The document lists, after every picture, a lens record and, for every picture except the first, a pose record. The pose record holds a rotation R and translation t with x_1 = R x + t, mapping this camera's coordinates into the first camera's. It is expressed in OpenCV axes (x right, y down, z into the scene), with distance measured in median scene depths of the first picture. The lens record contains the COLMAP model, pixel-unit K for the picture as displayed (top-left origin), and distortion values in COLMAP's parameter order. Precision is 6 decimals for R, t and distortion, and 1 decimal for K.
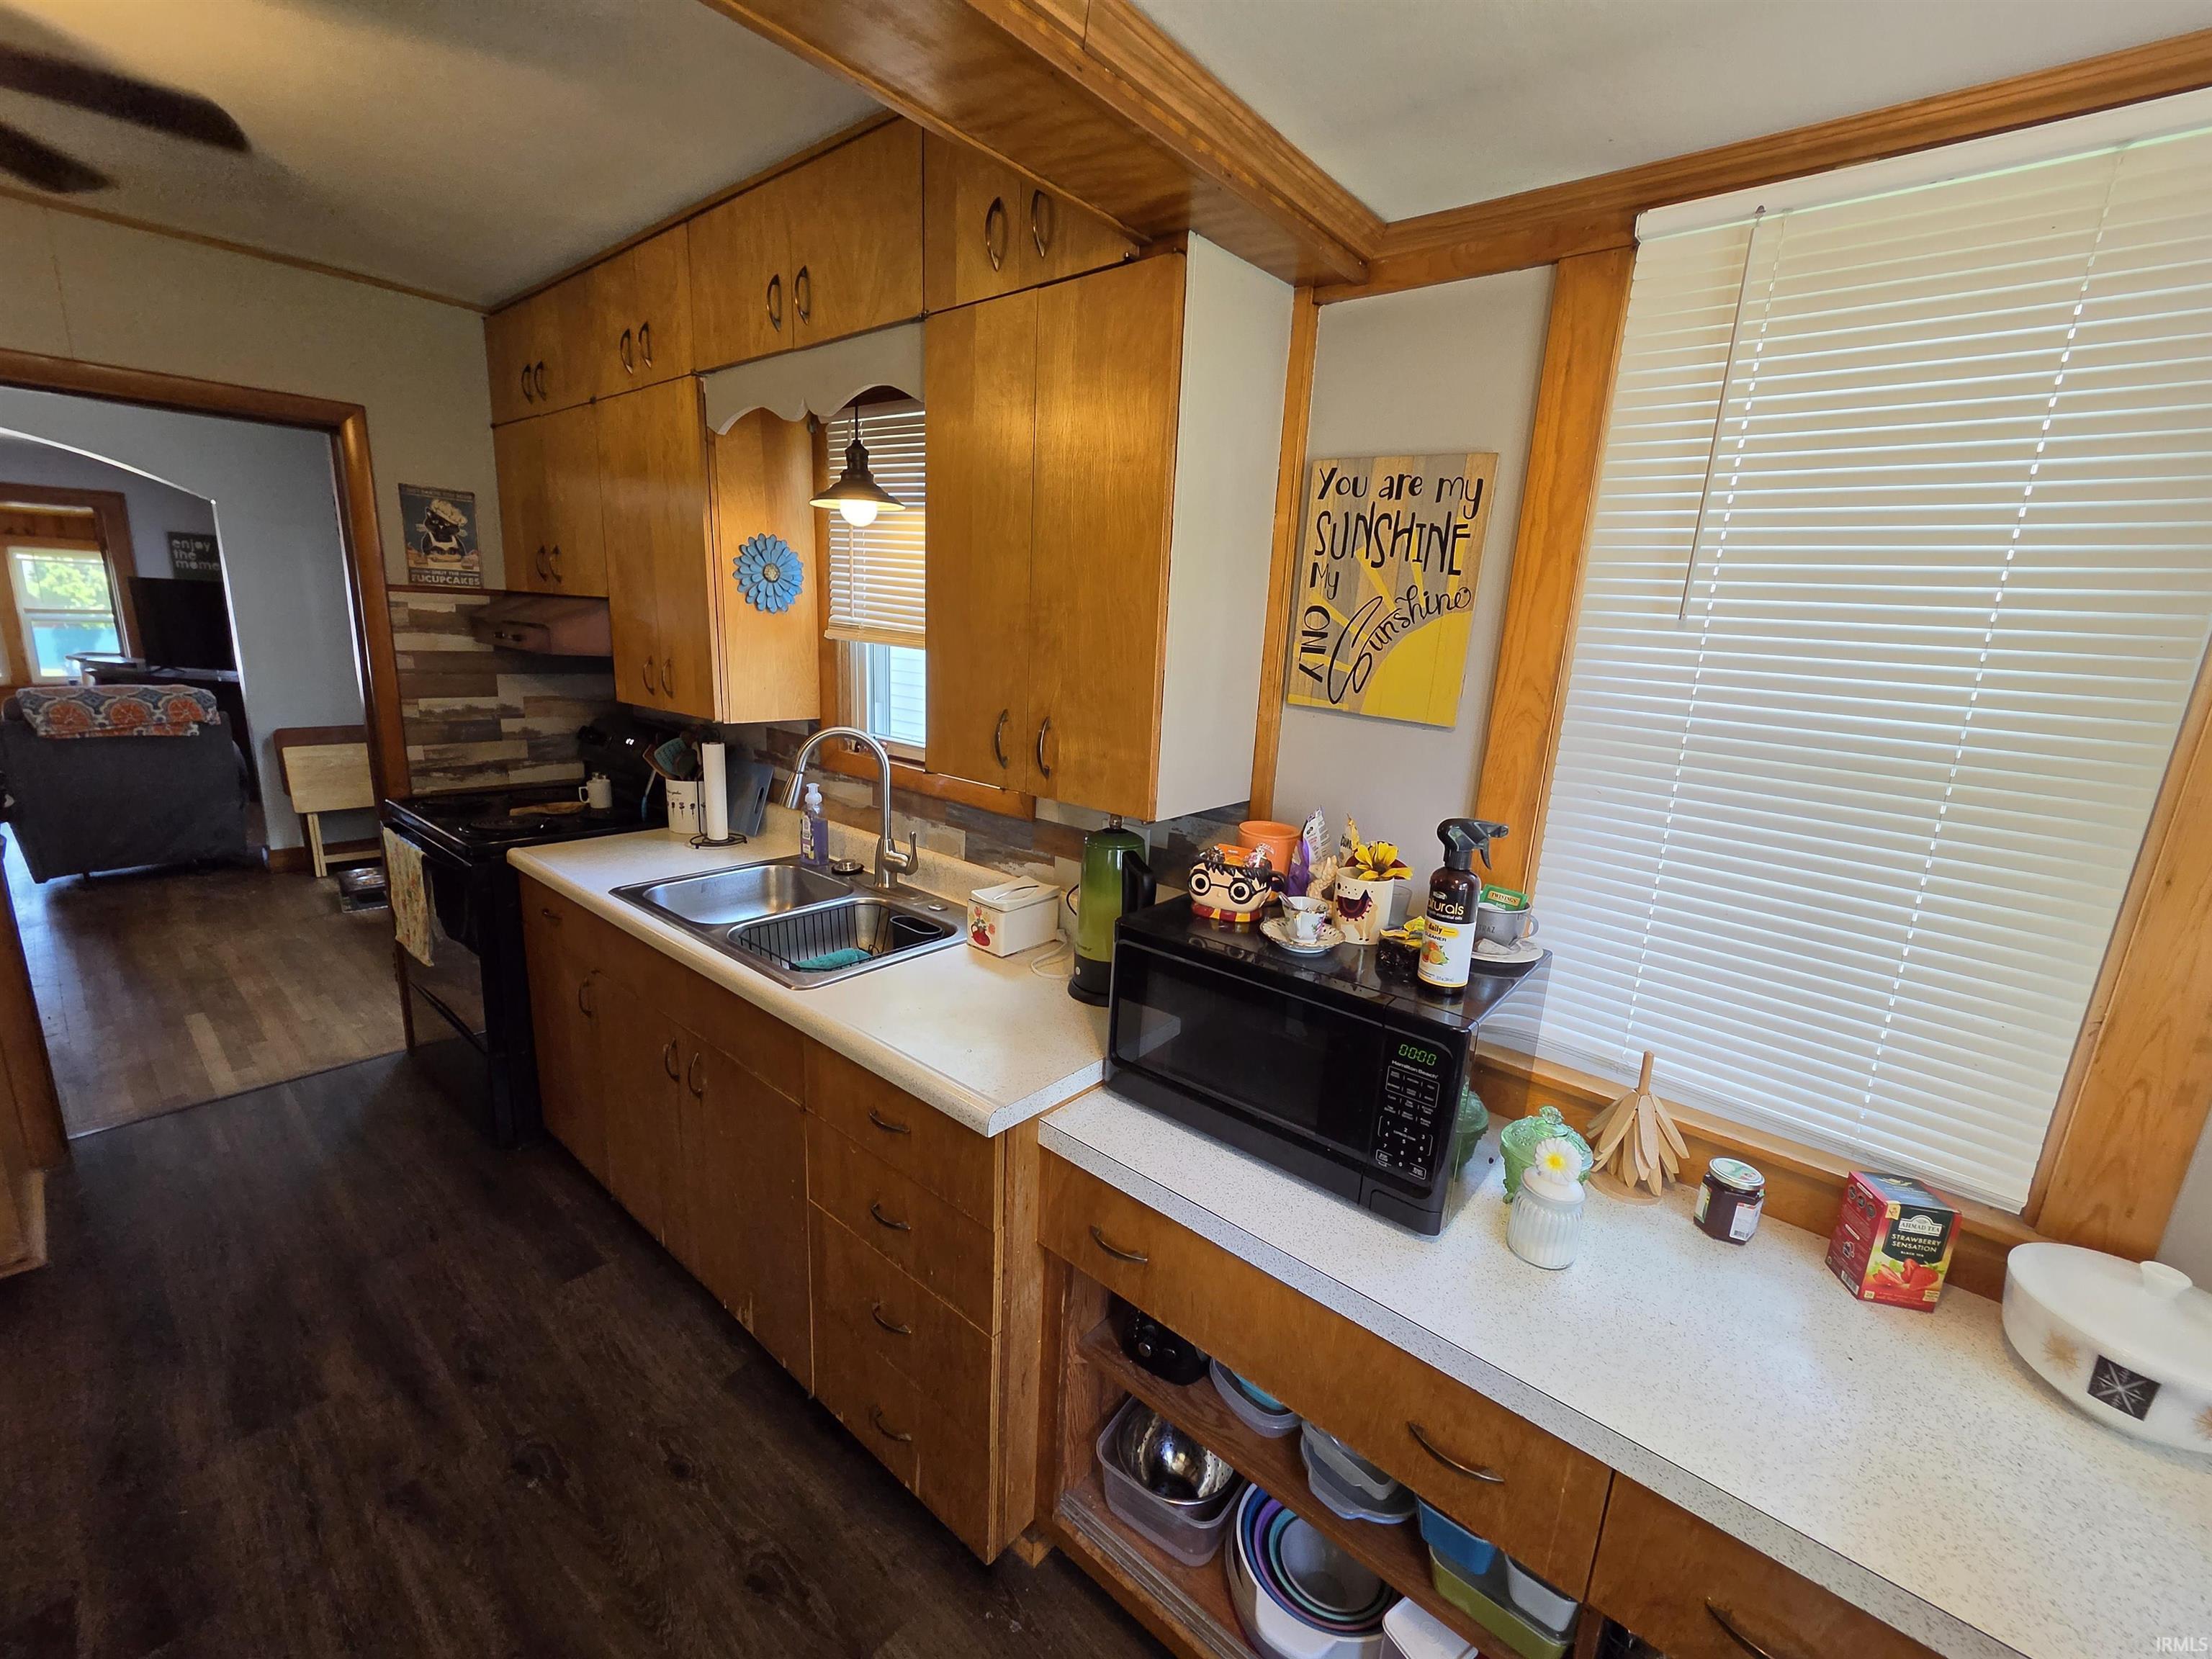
lens RADIAL K [[903.8, 0, 1106.0], [0, 903.8, 829.5], [0, 0, 1]] dist [-0.004559, -0.000368]
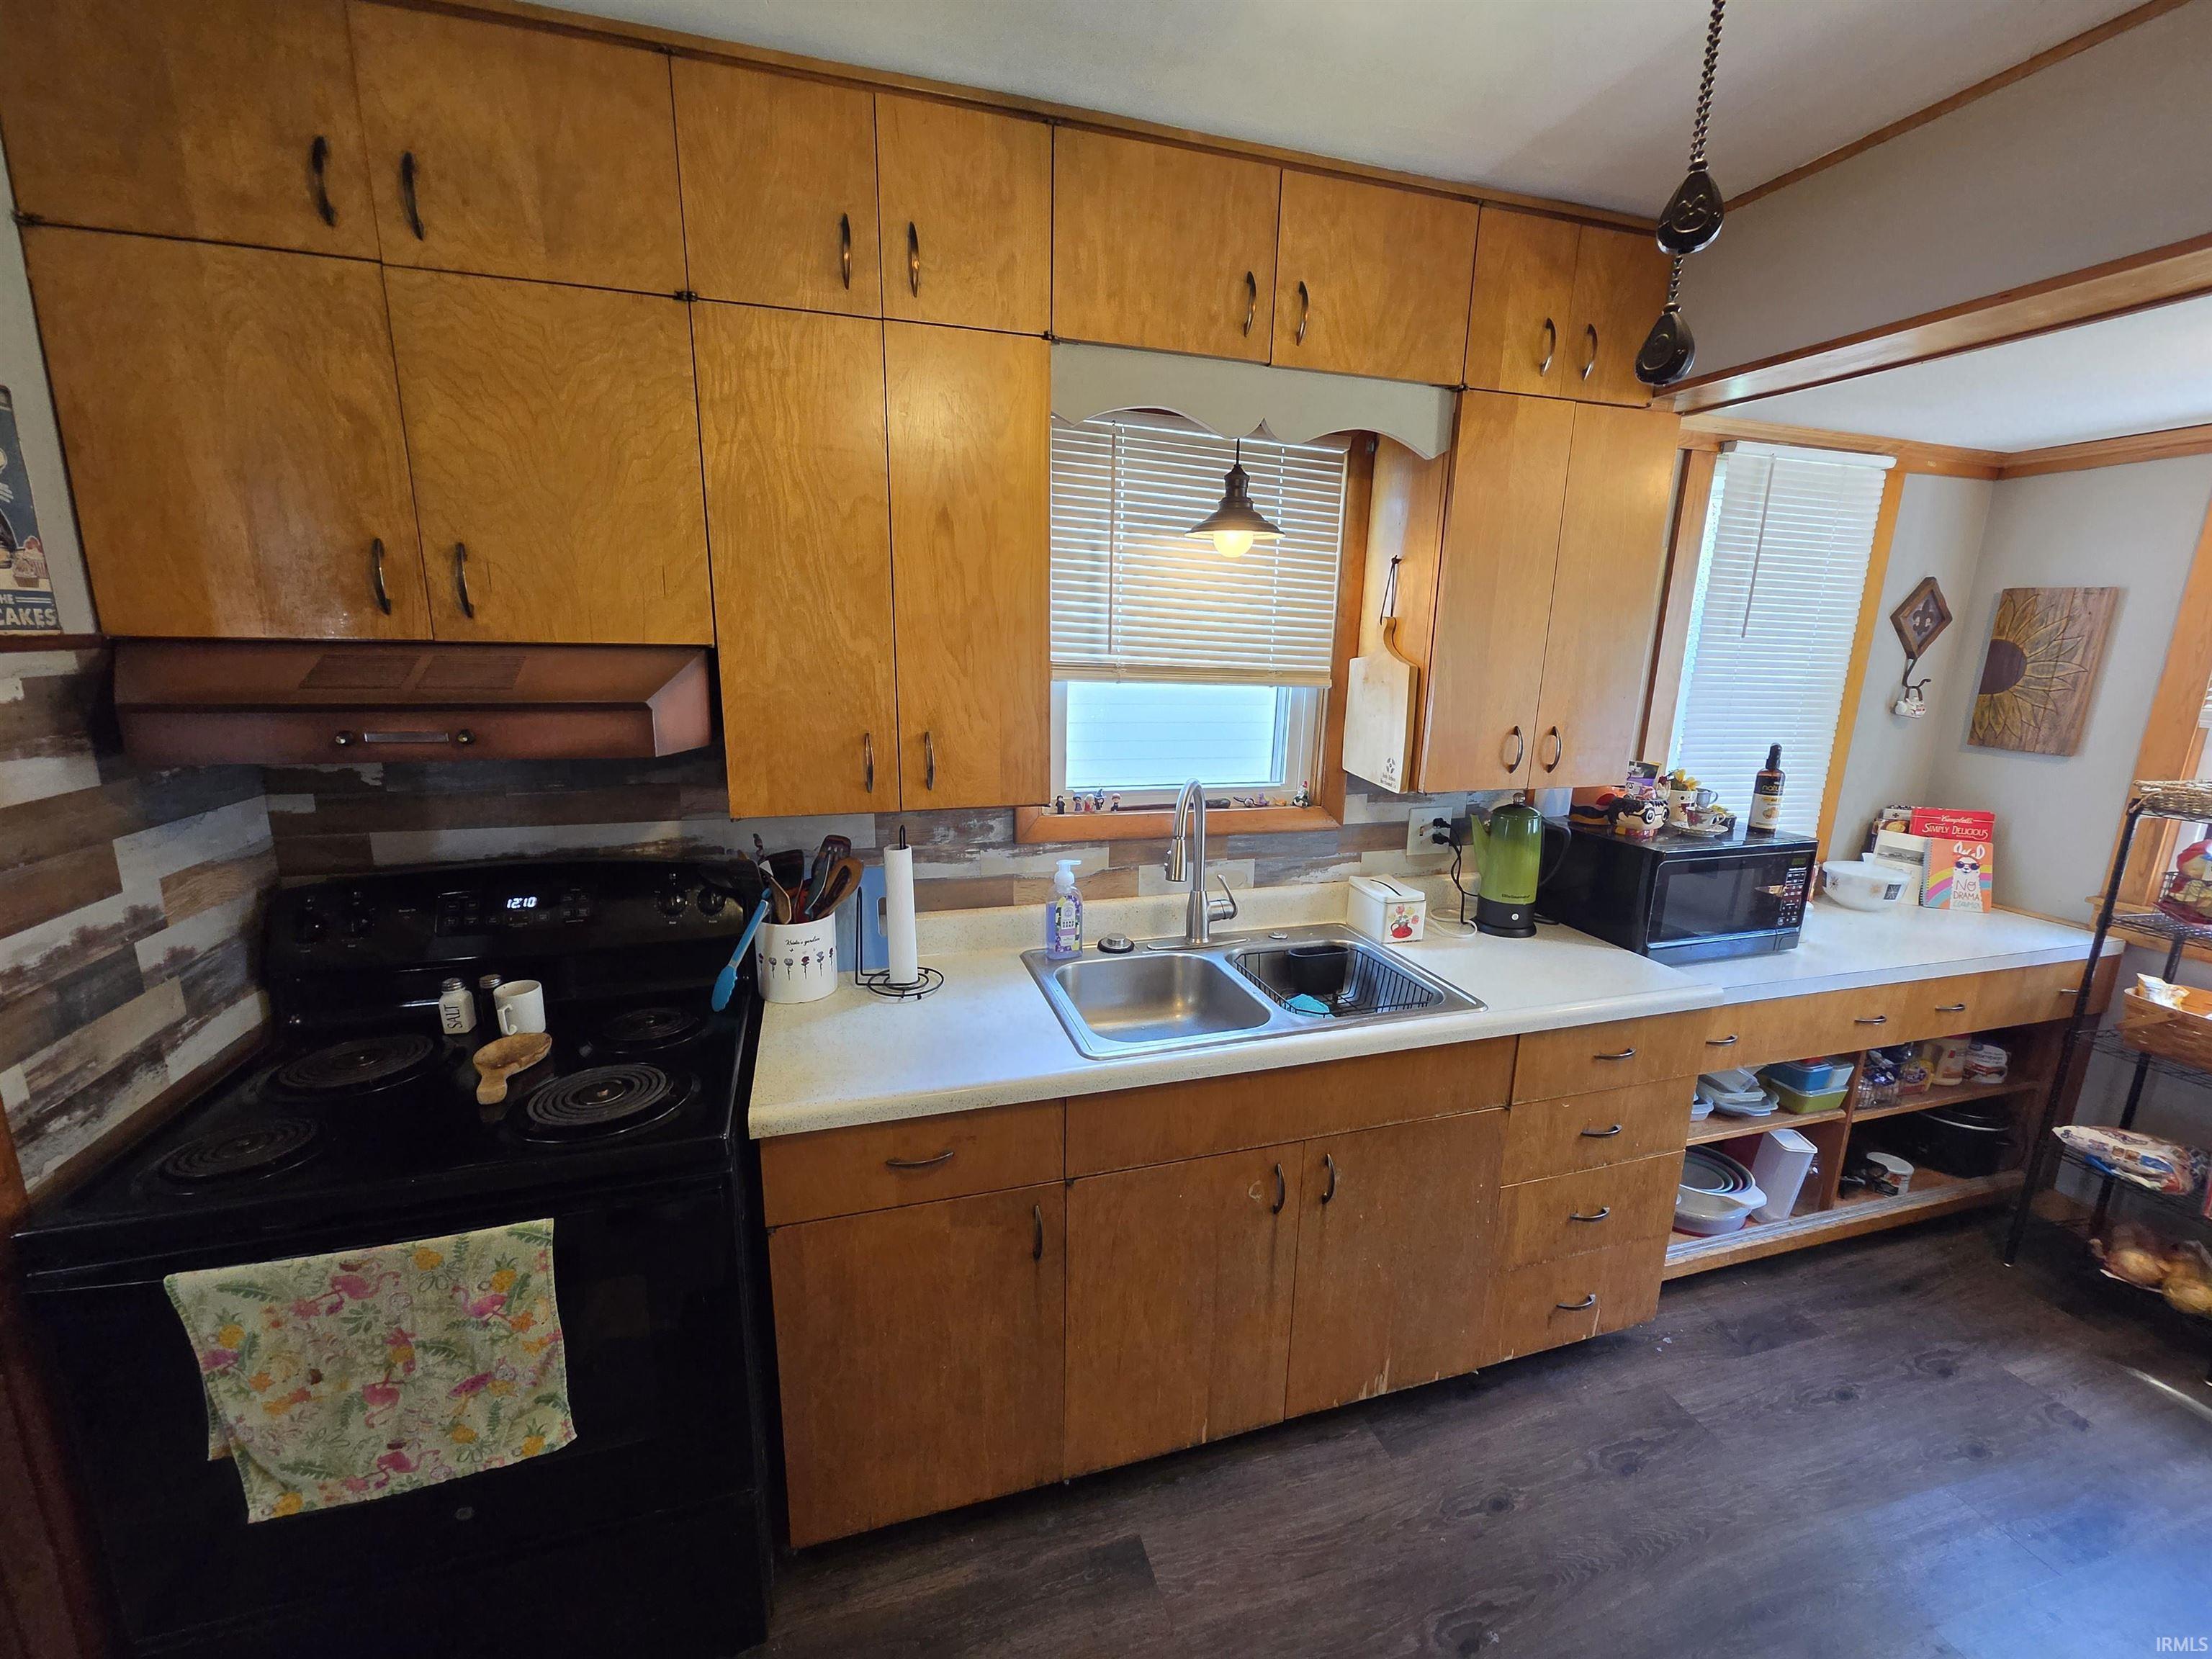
lens RADIAL K [[902.3, 0, 1115.9], [0, 902.3, 835.6], [0, 0, 1]] dist [-0.000533, 0.000090]
pose [[0.546308, -0.226756, 0.806306, -0.790996], [0.197922, 0.970343, 0.138787, -0.146746], [-0.813864, 0.083765, 0.574986, 0.407671]]
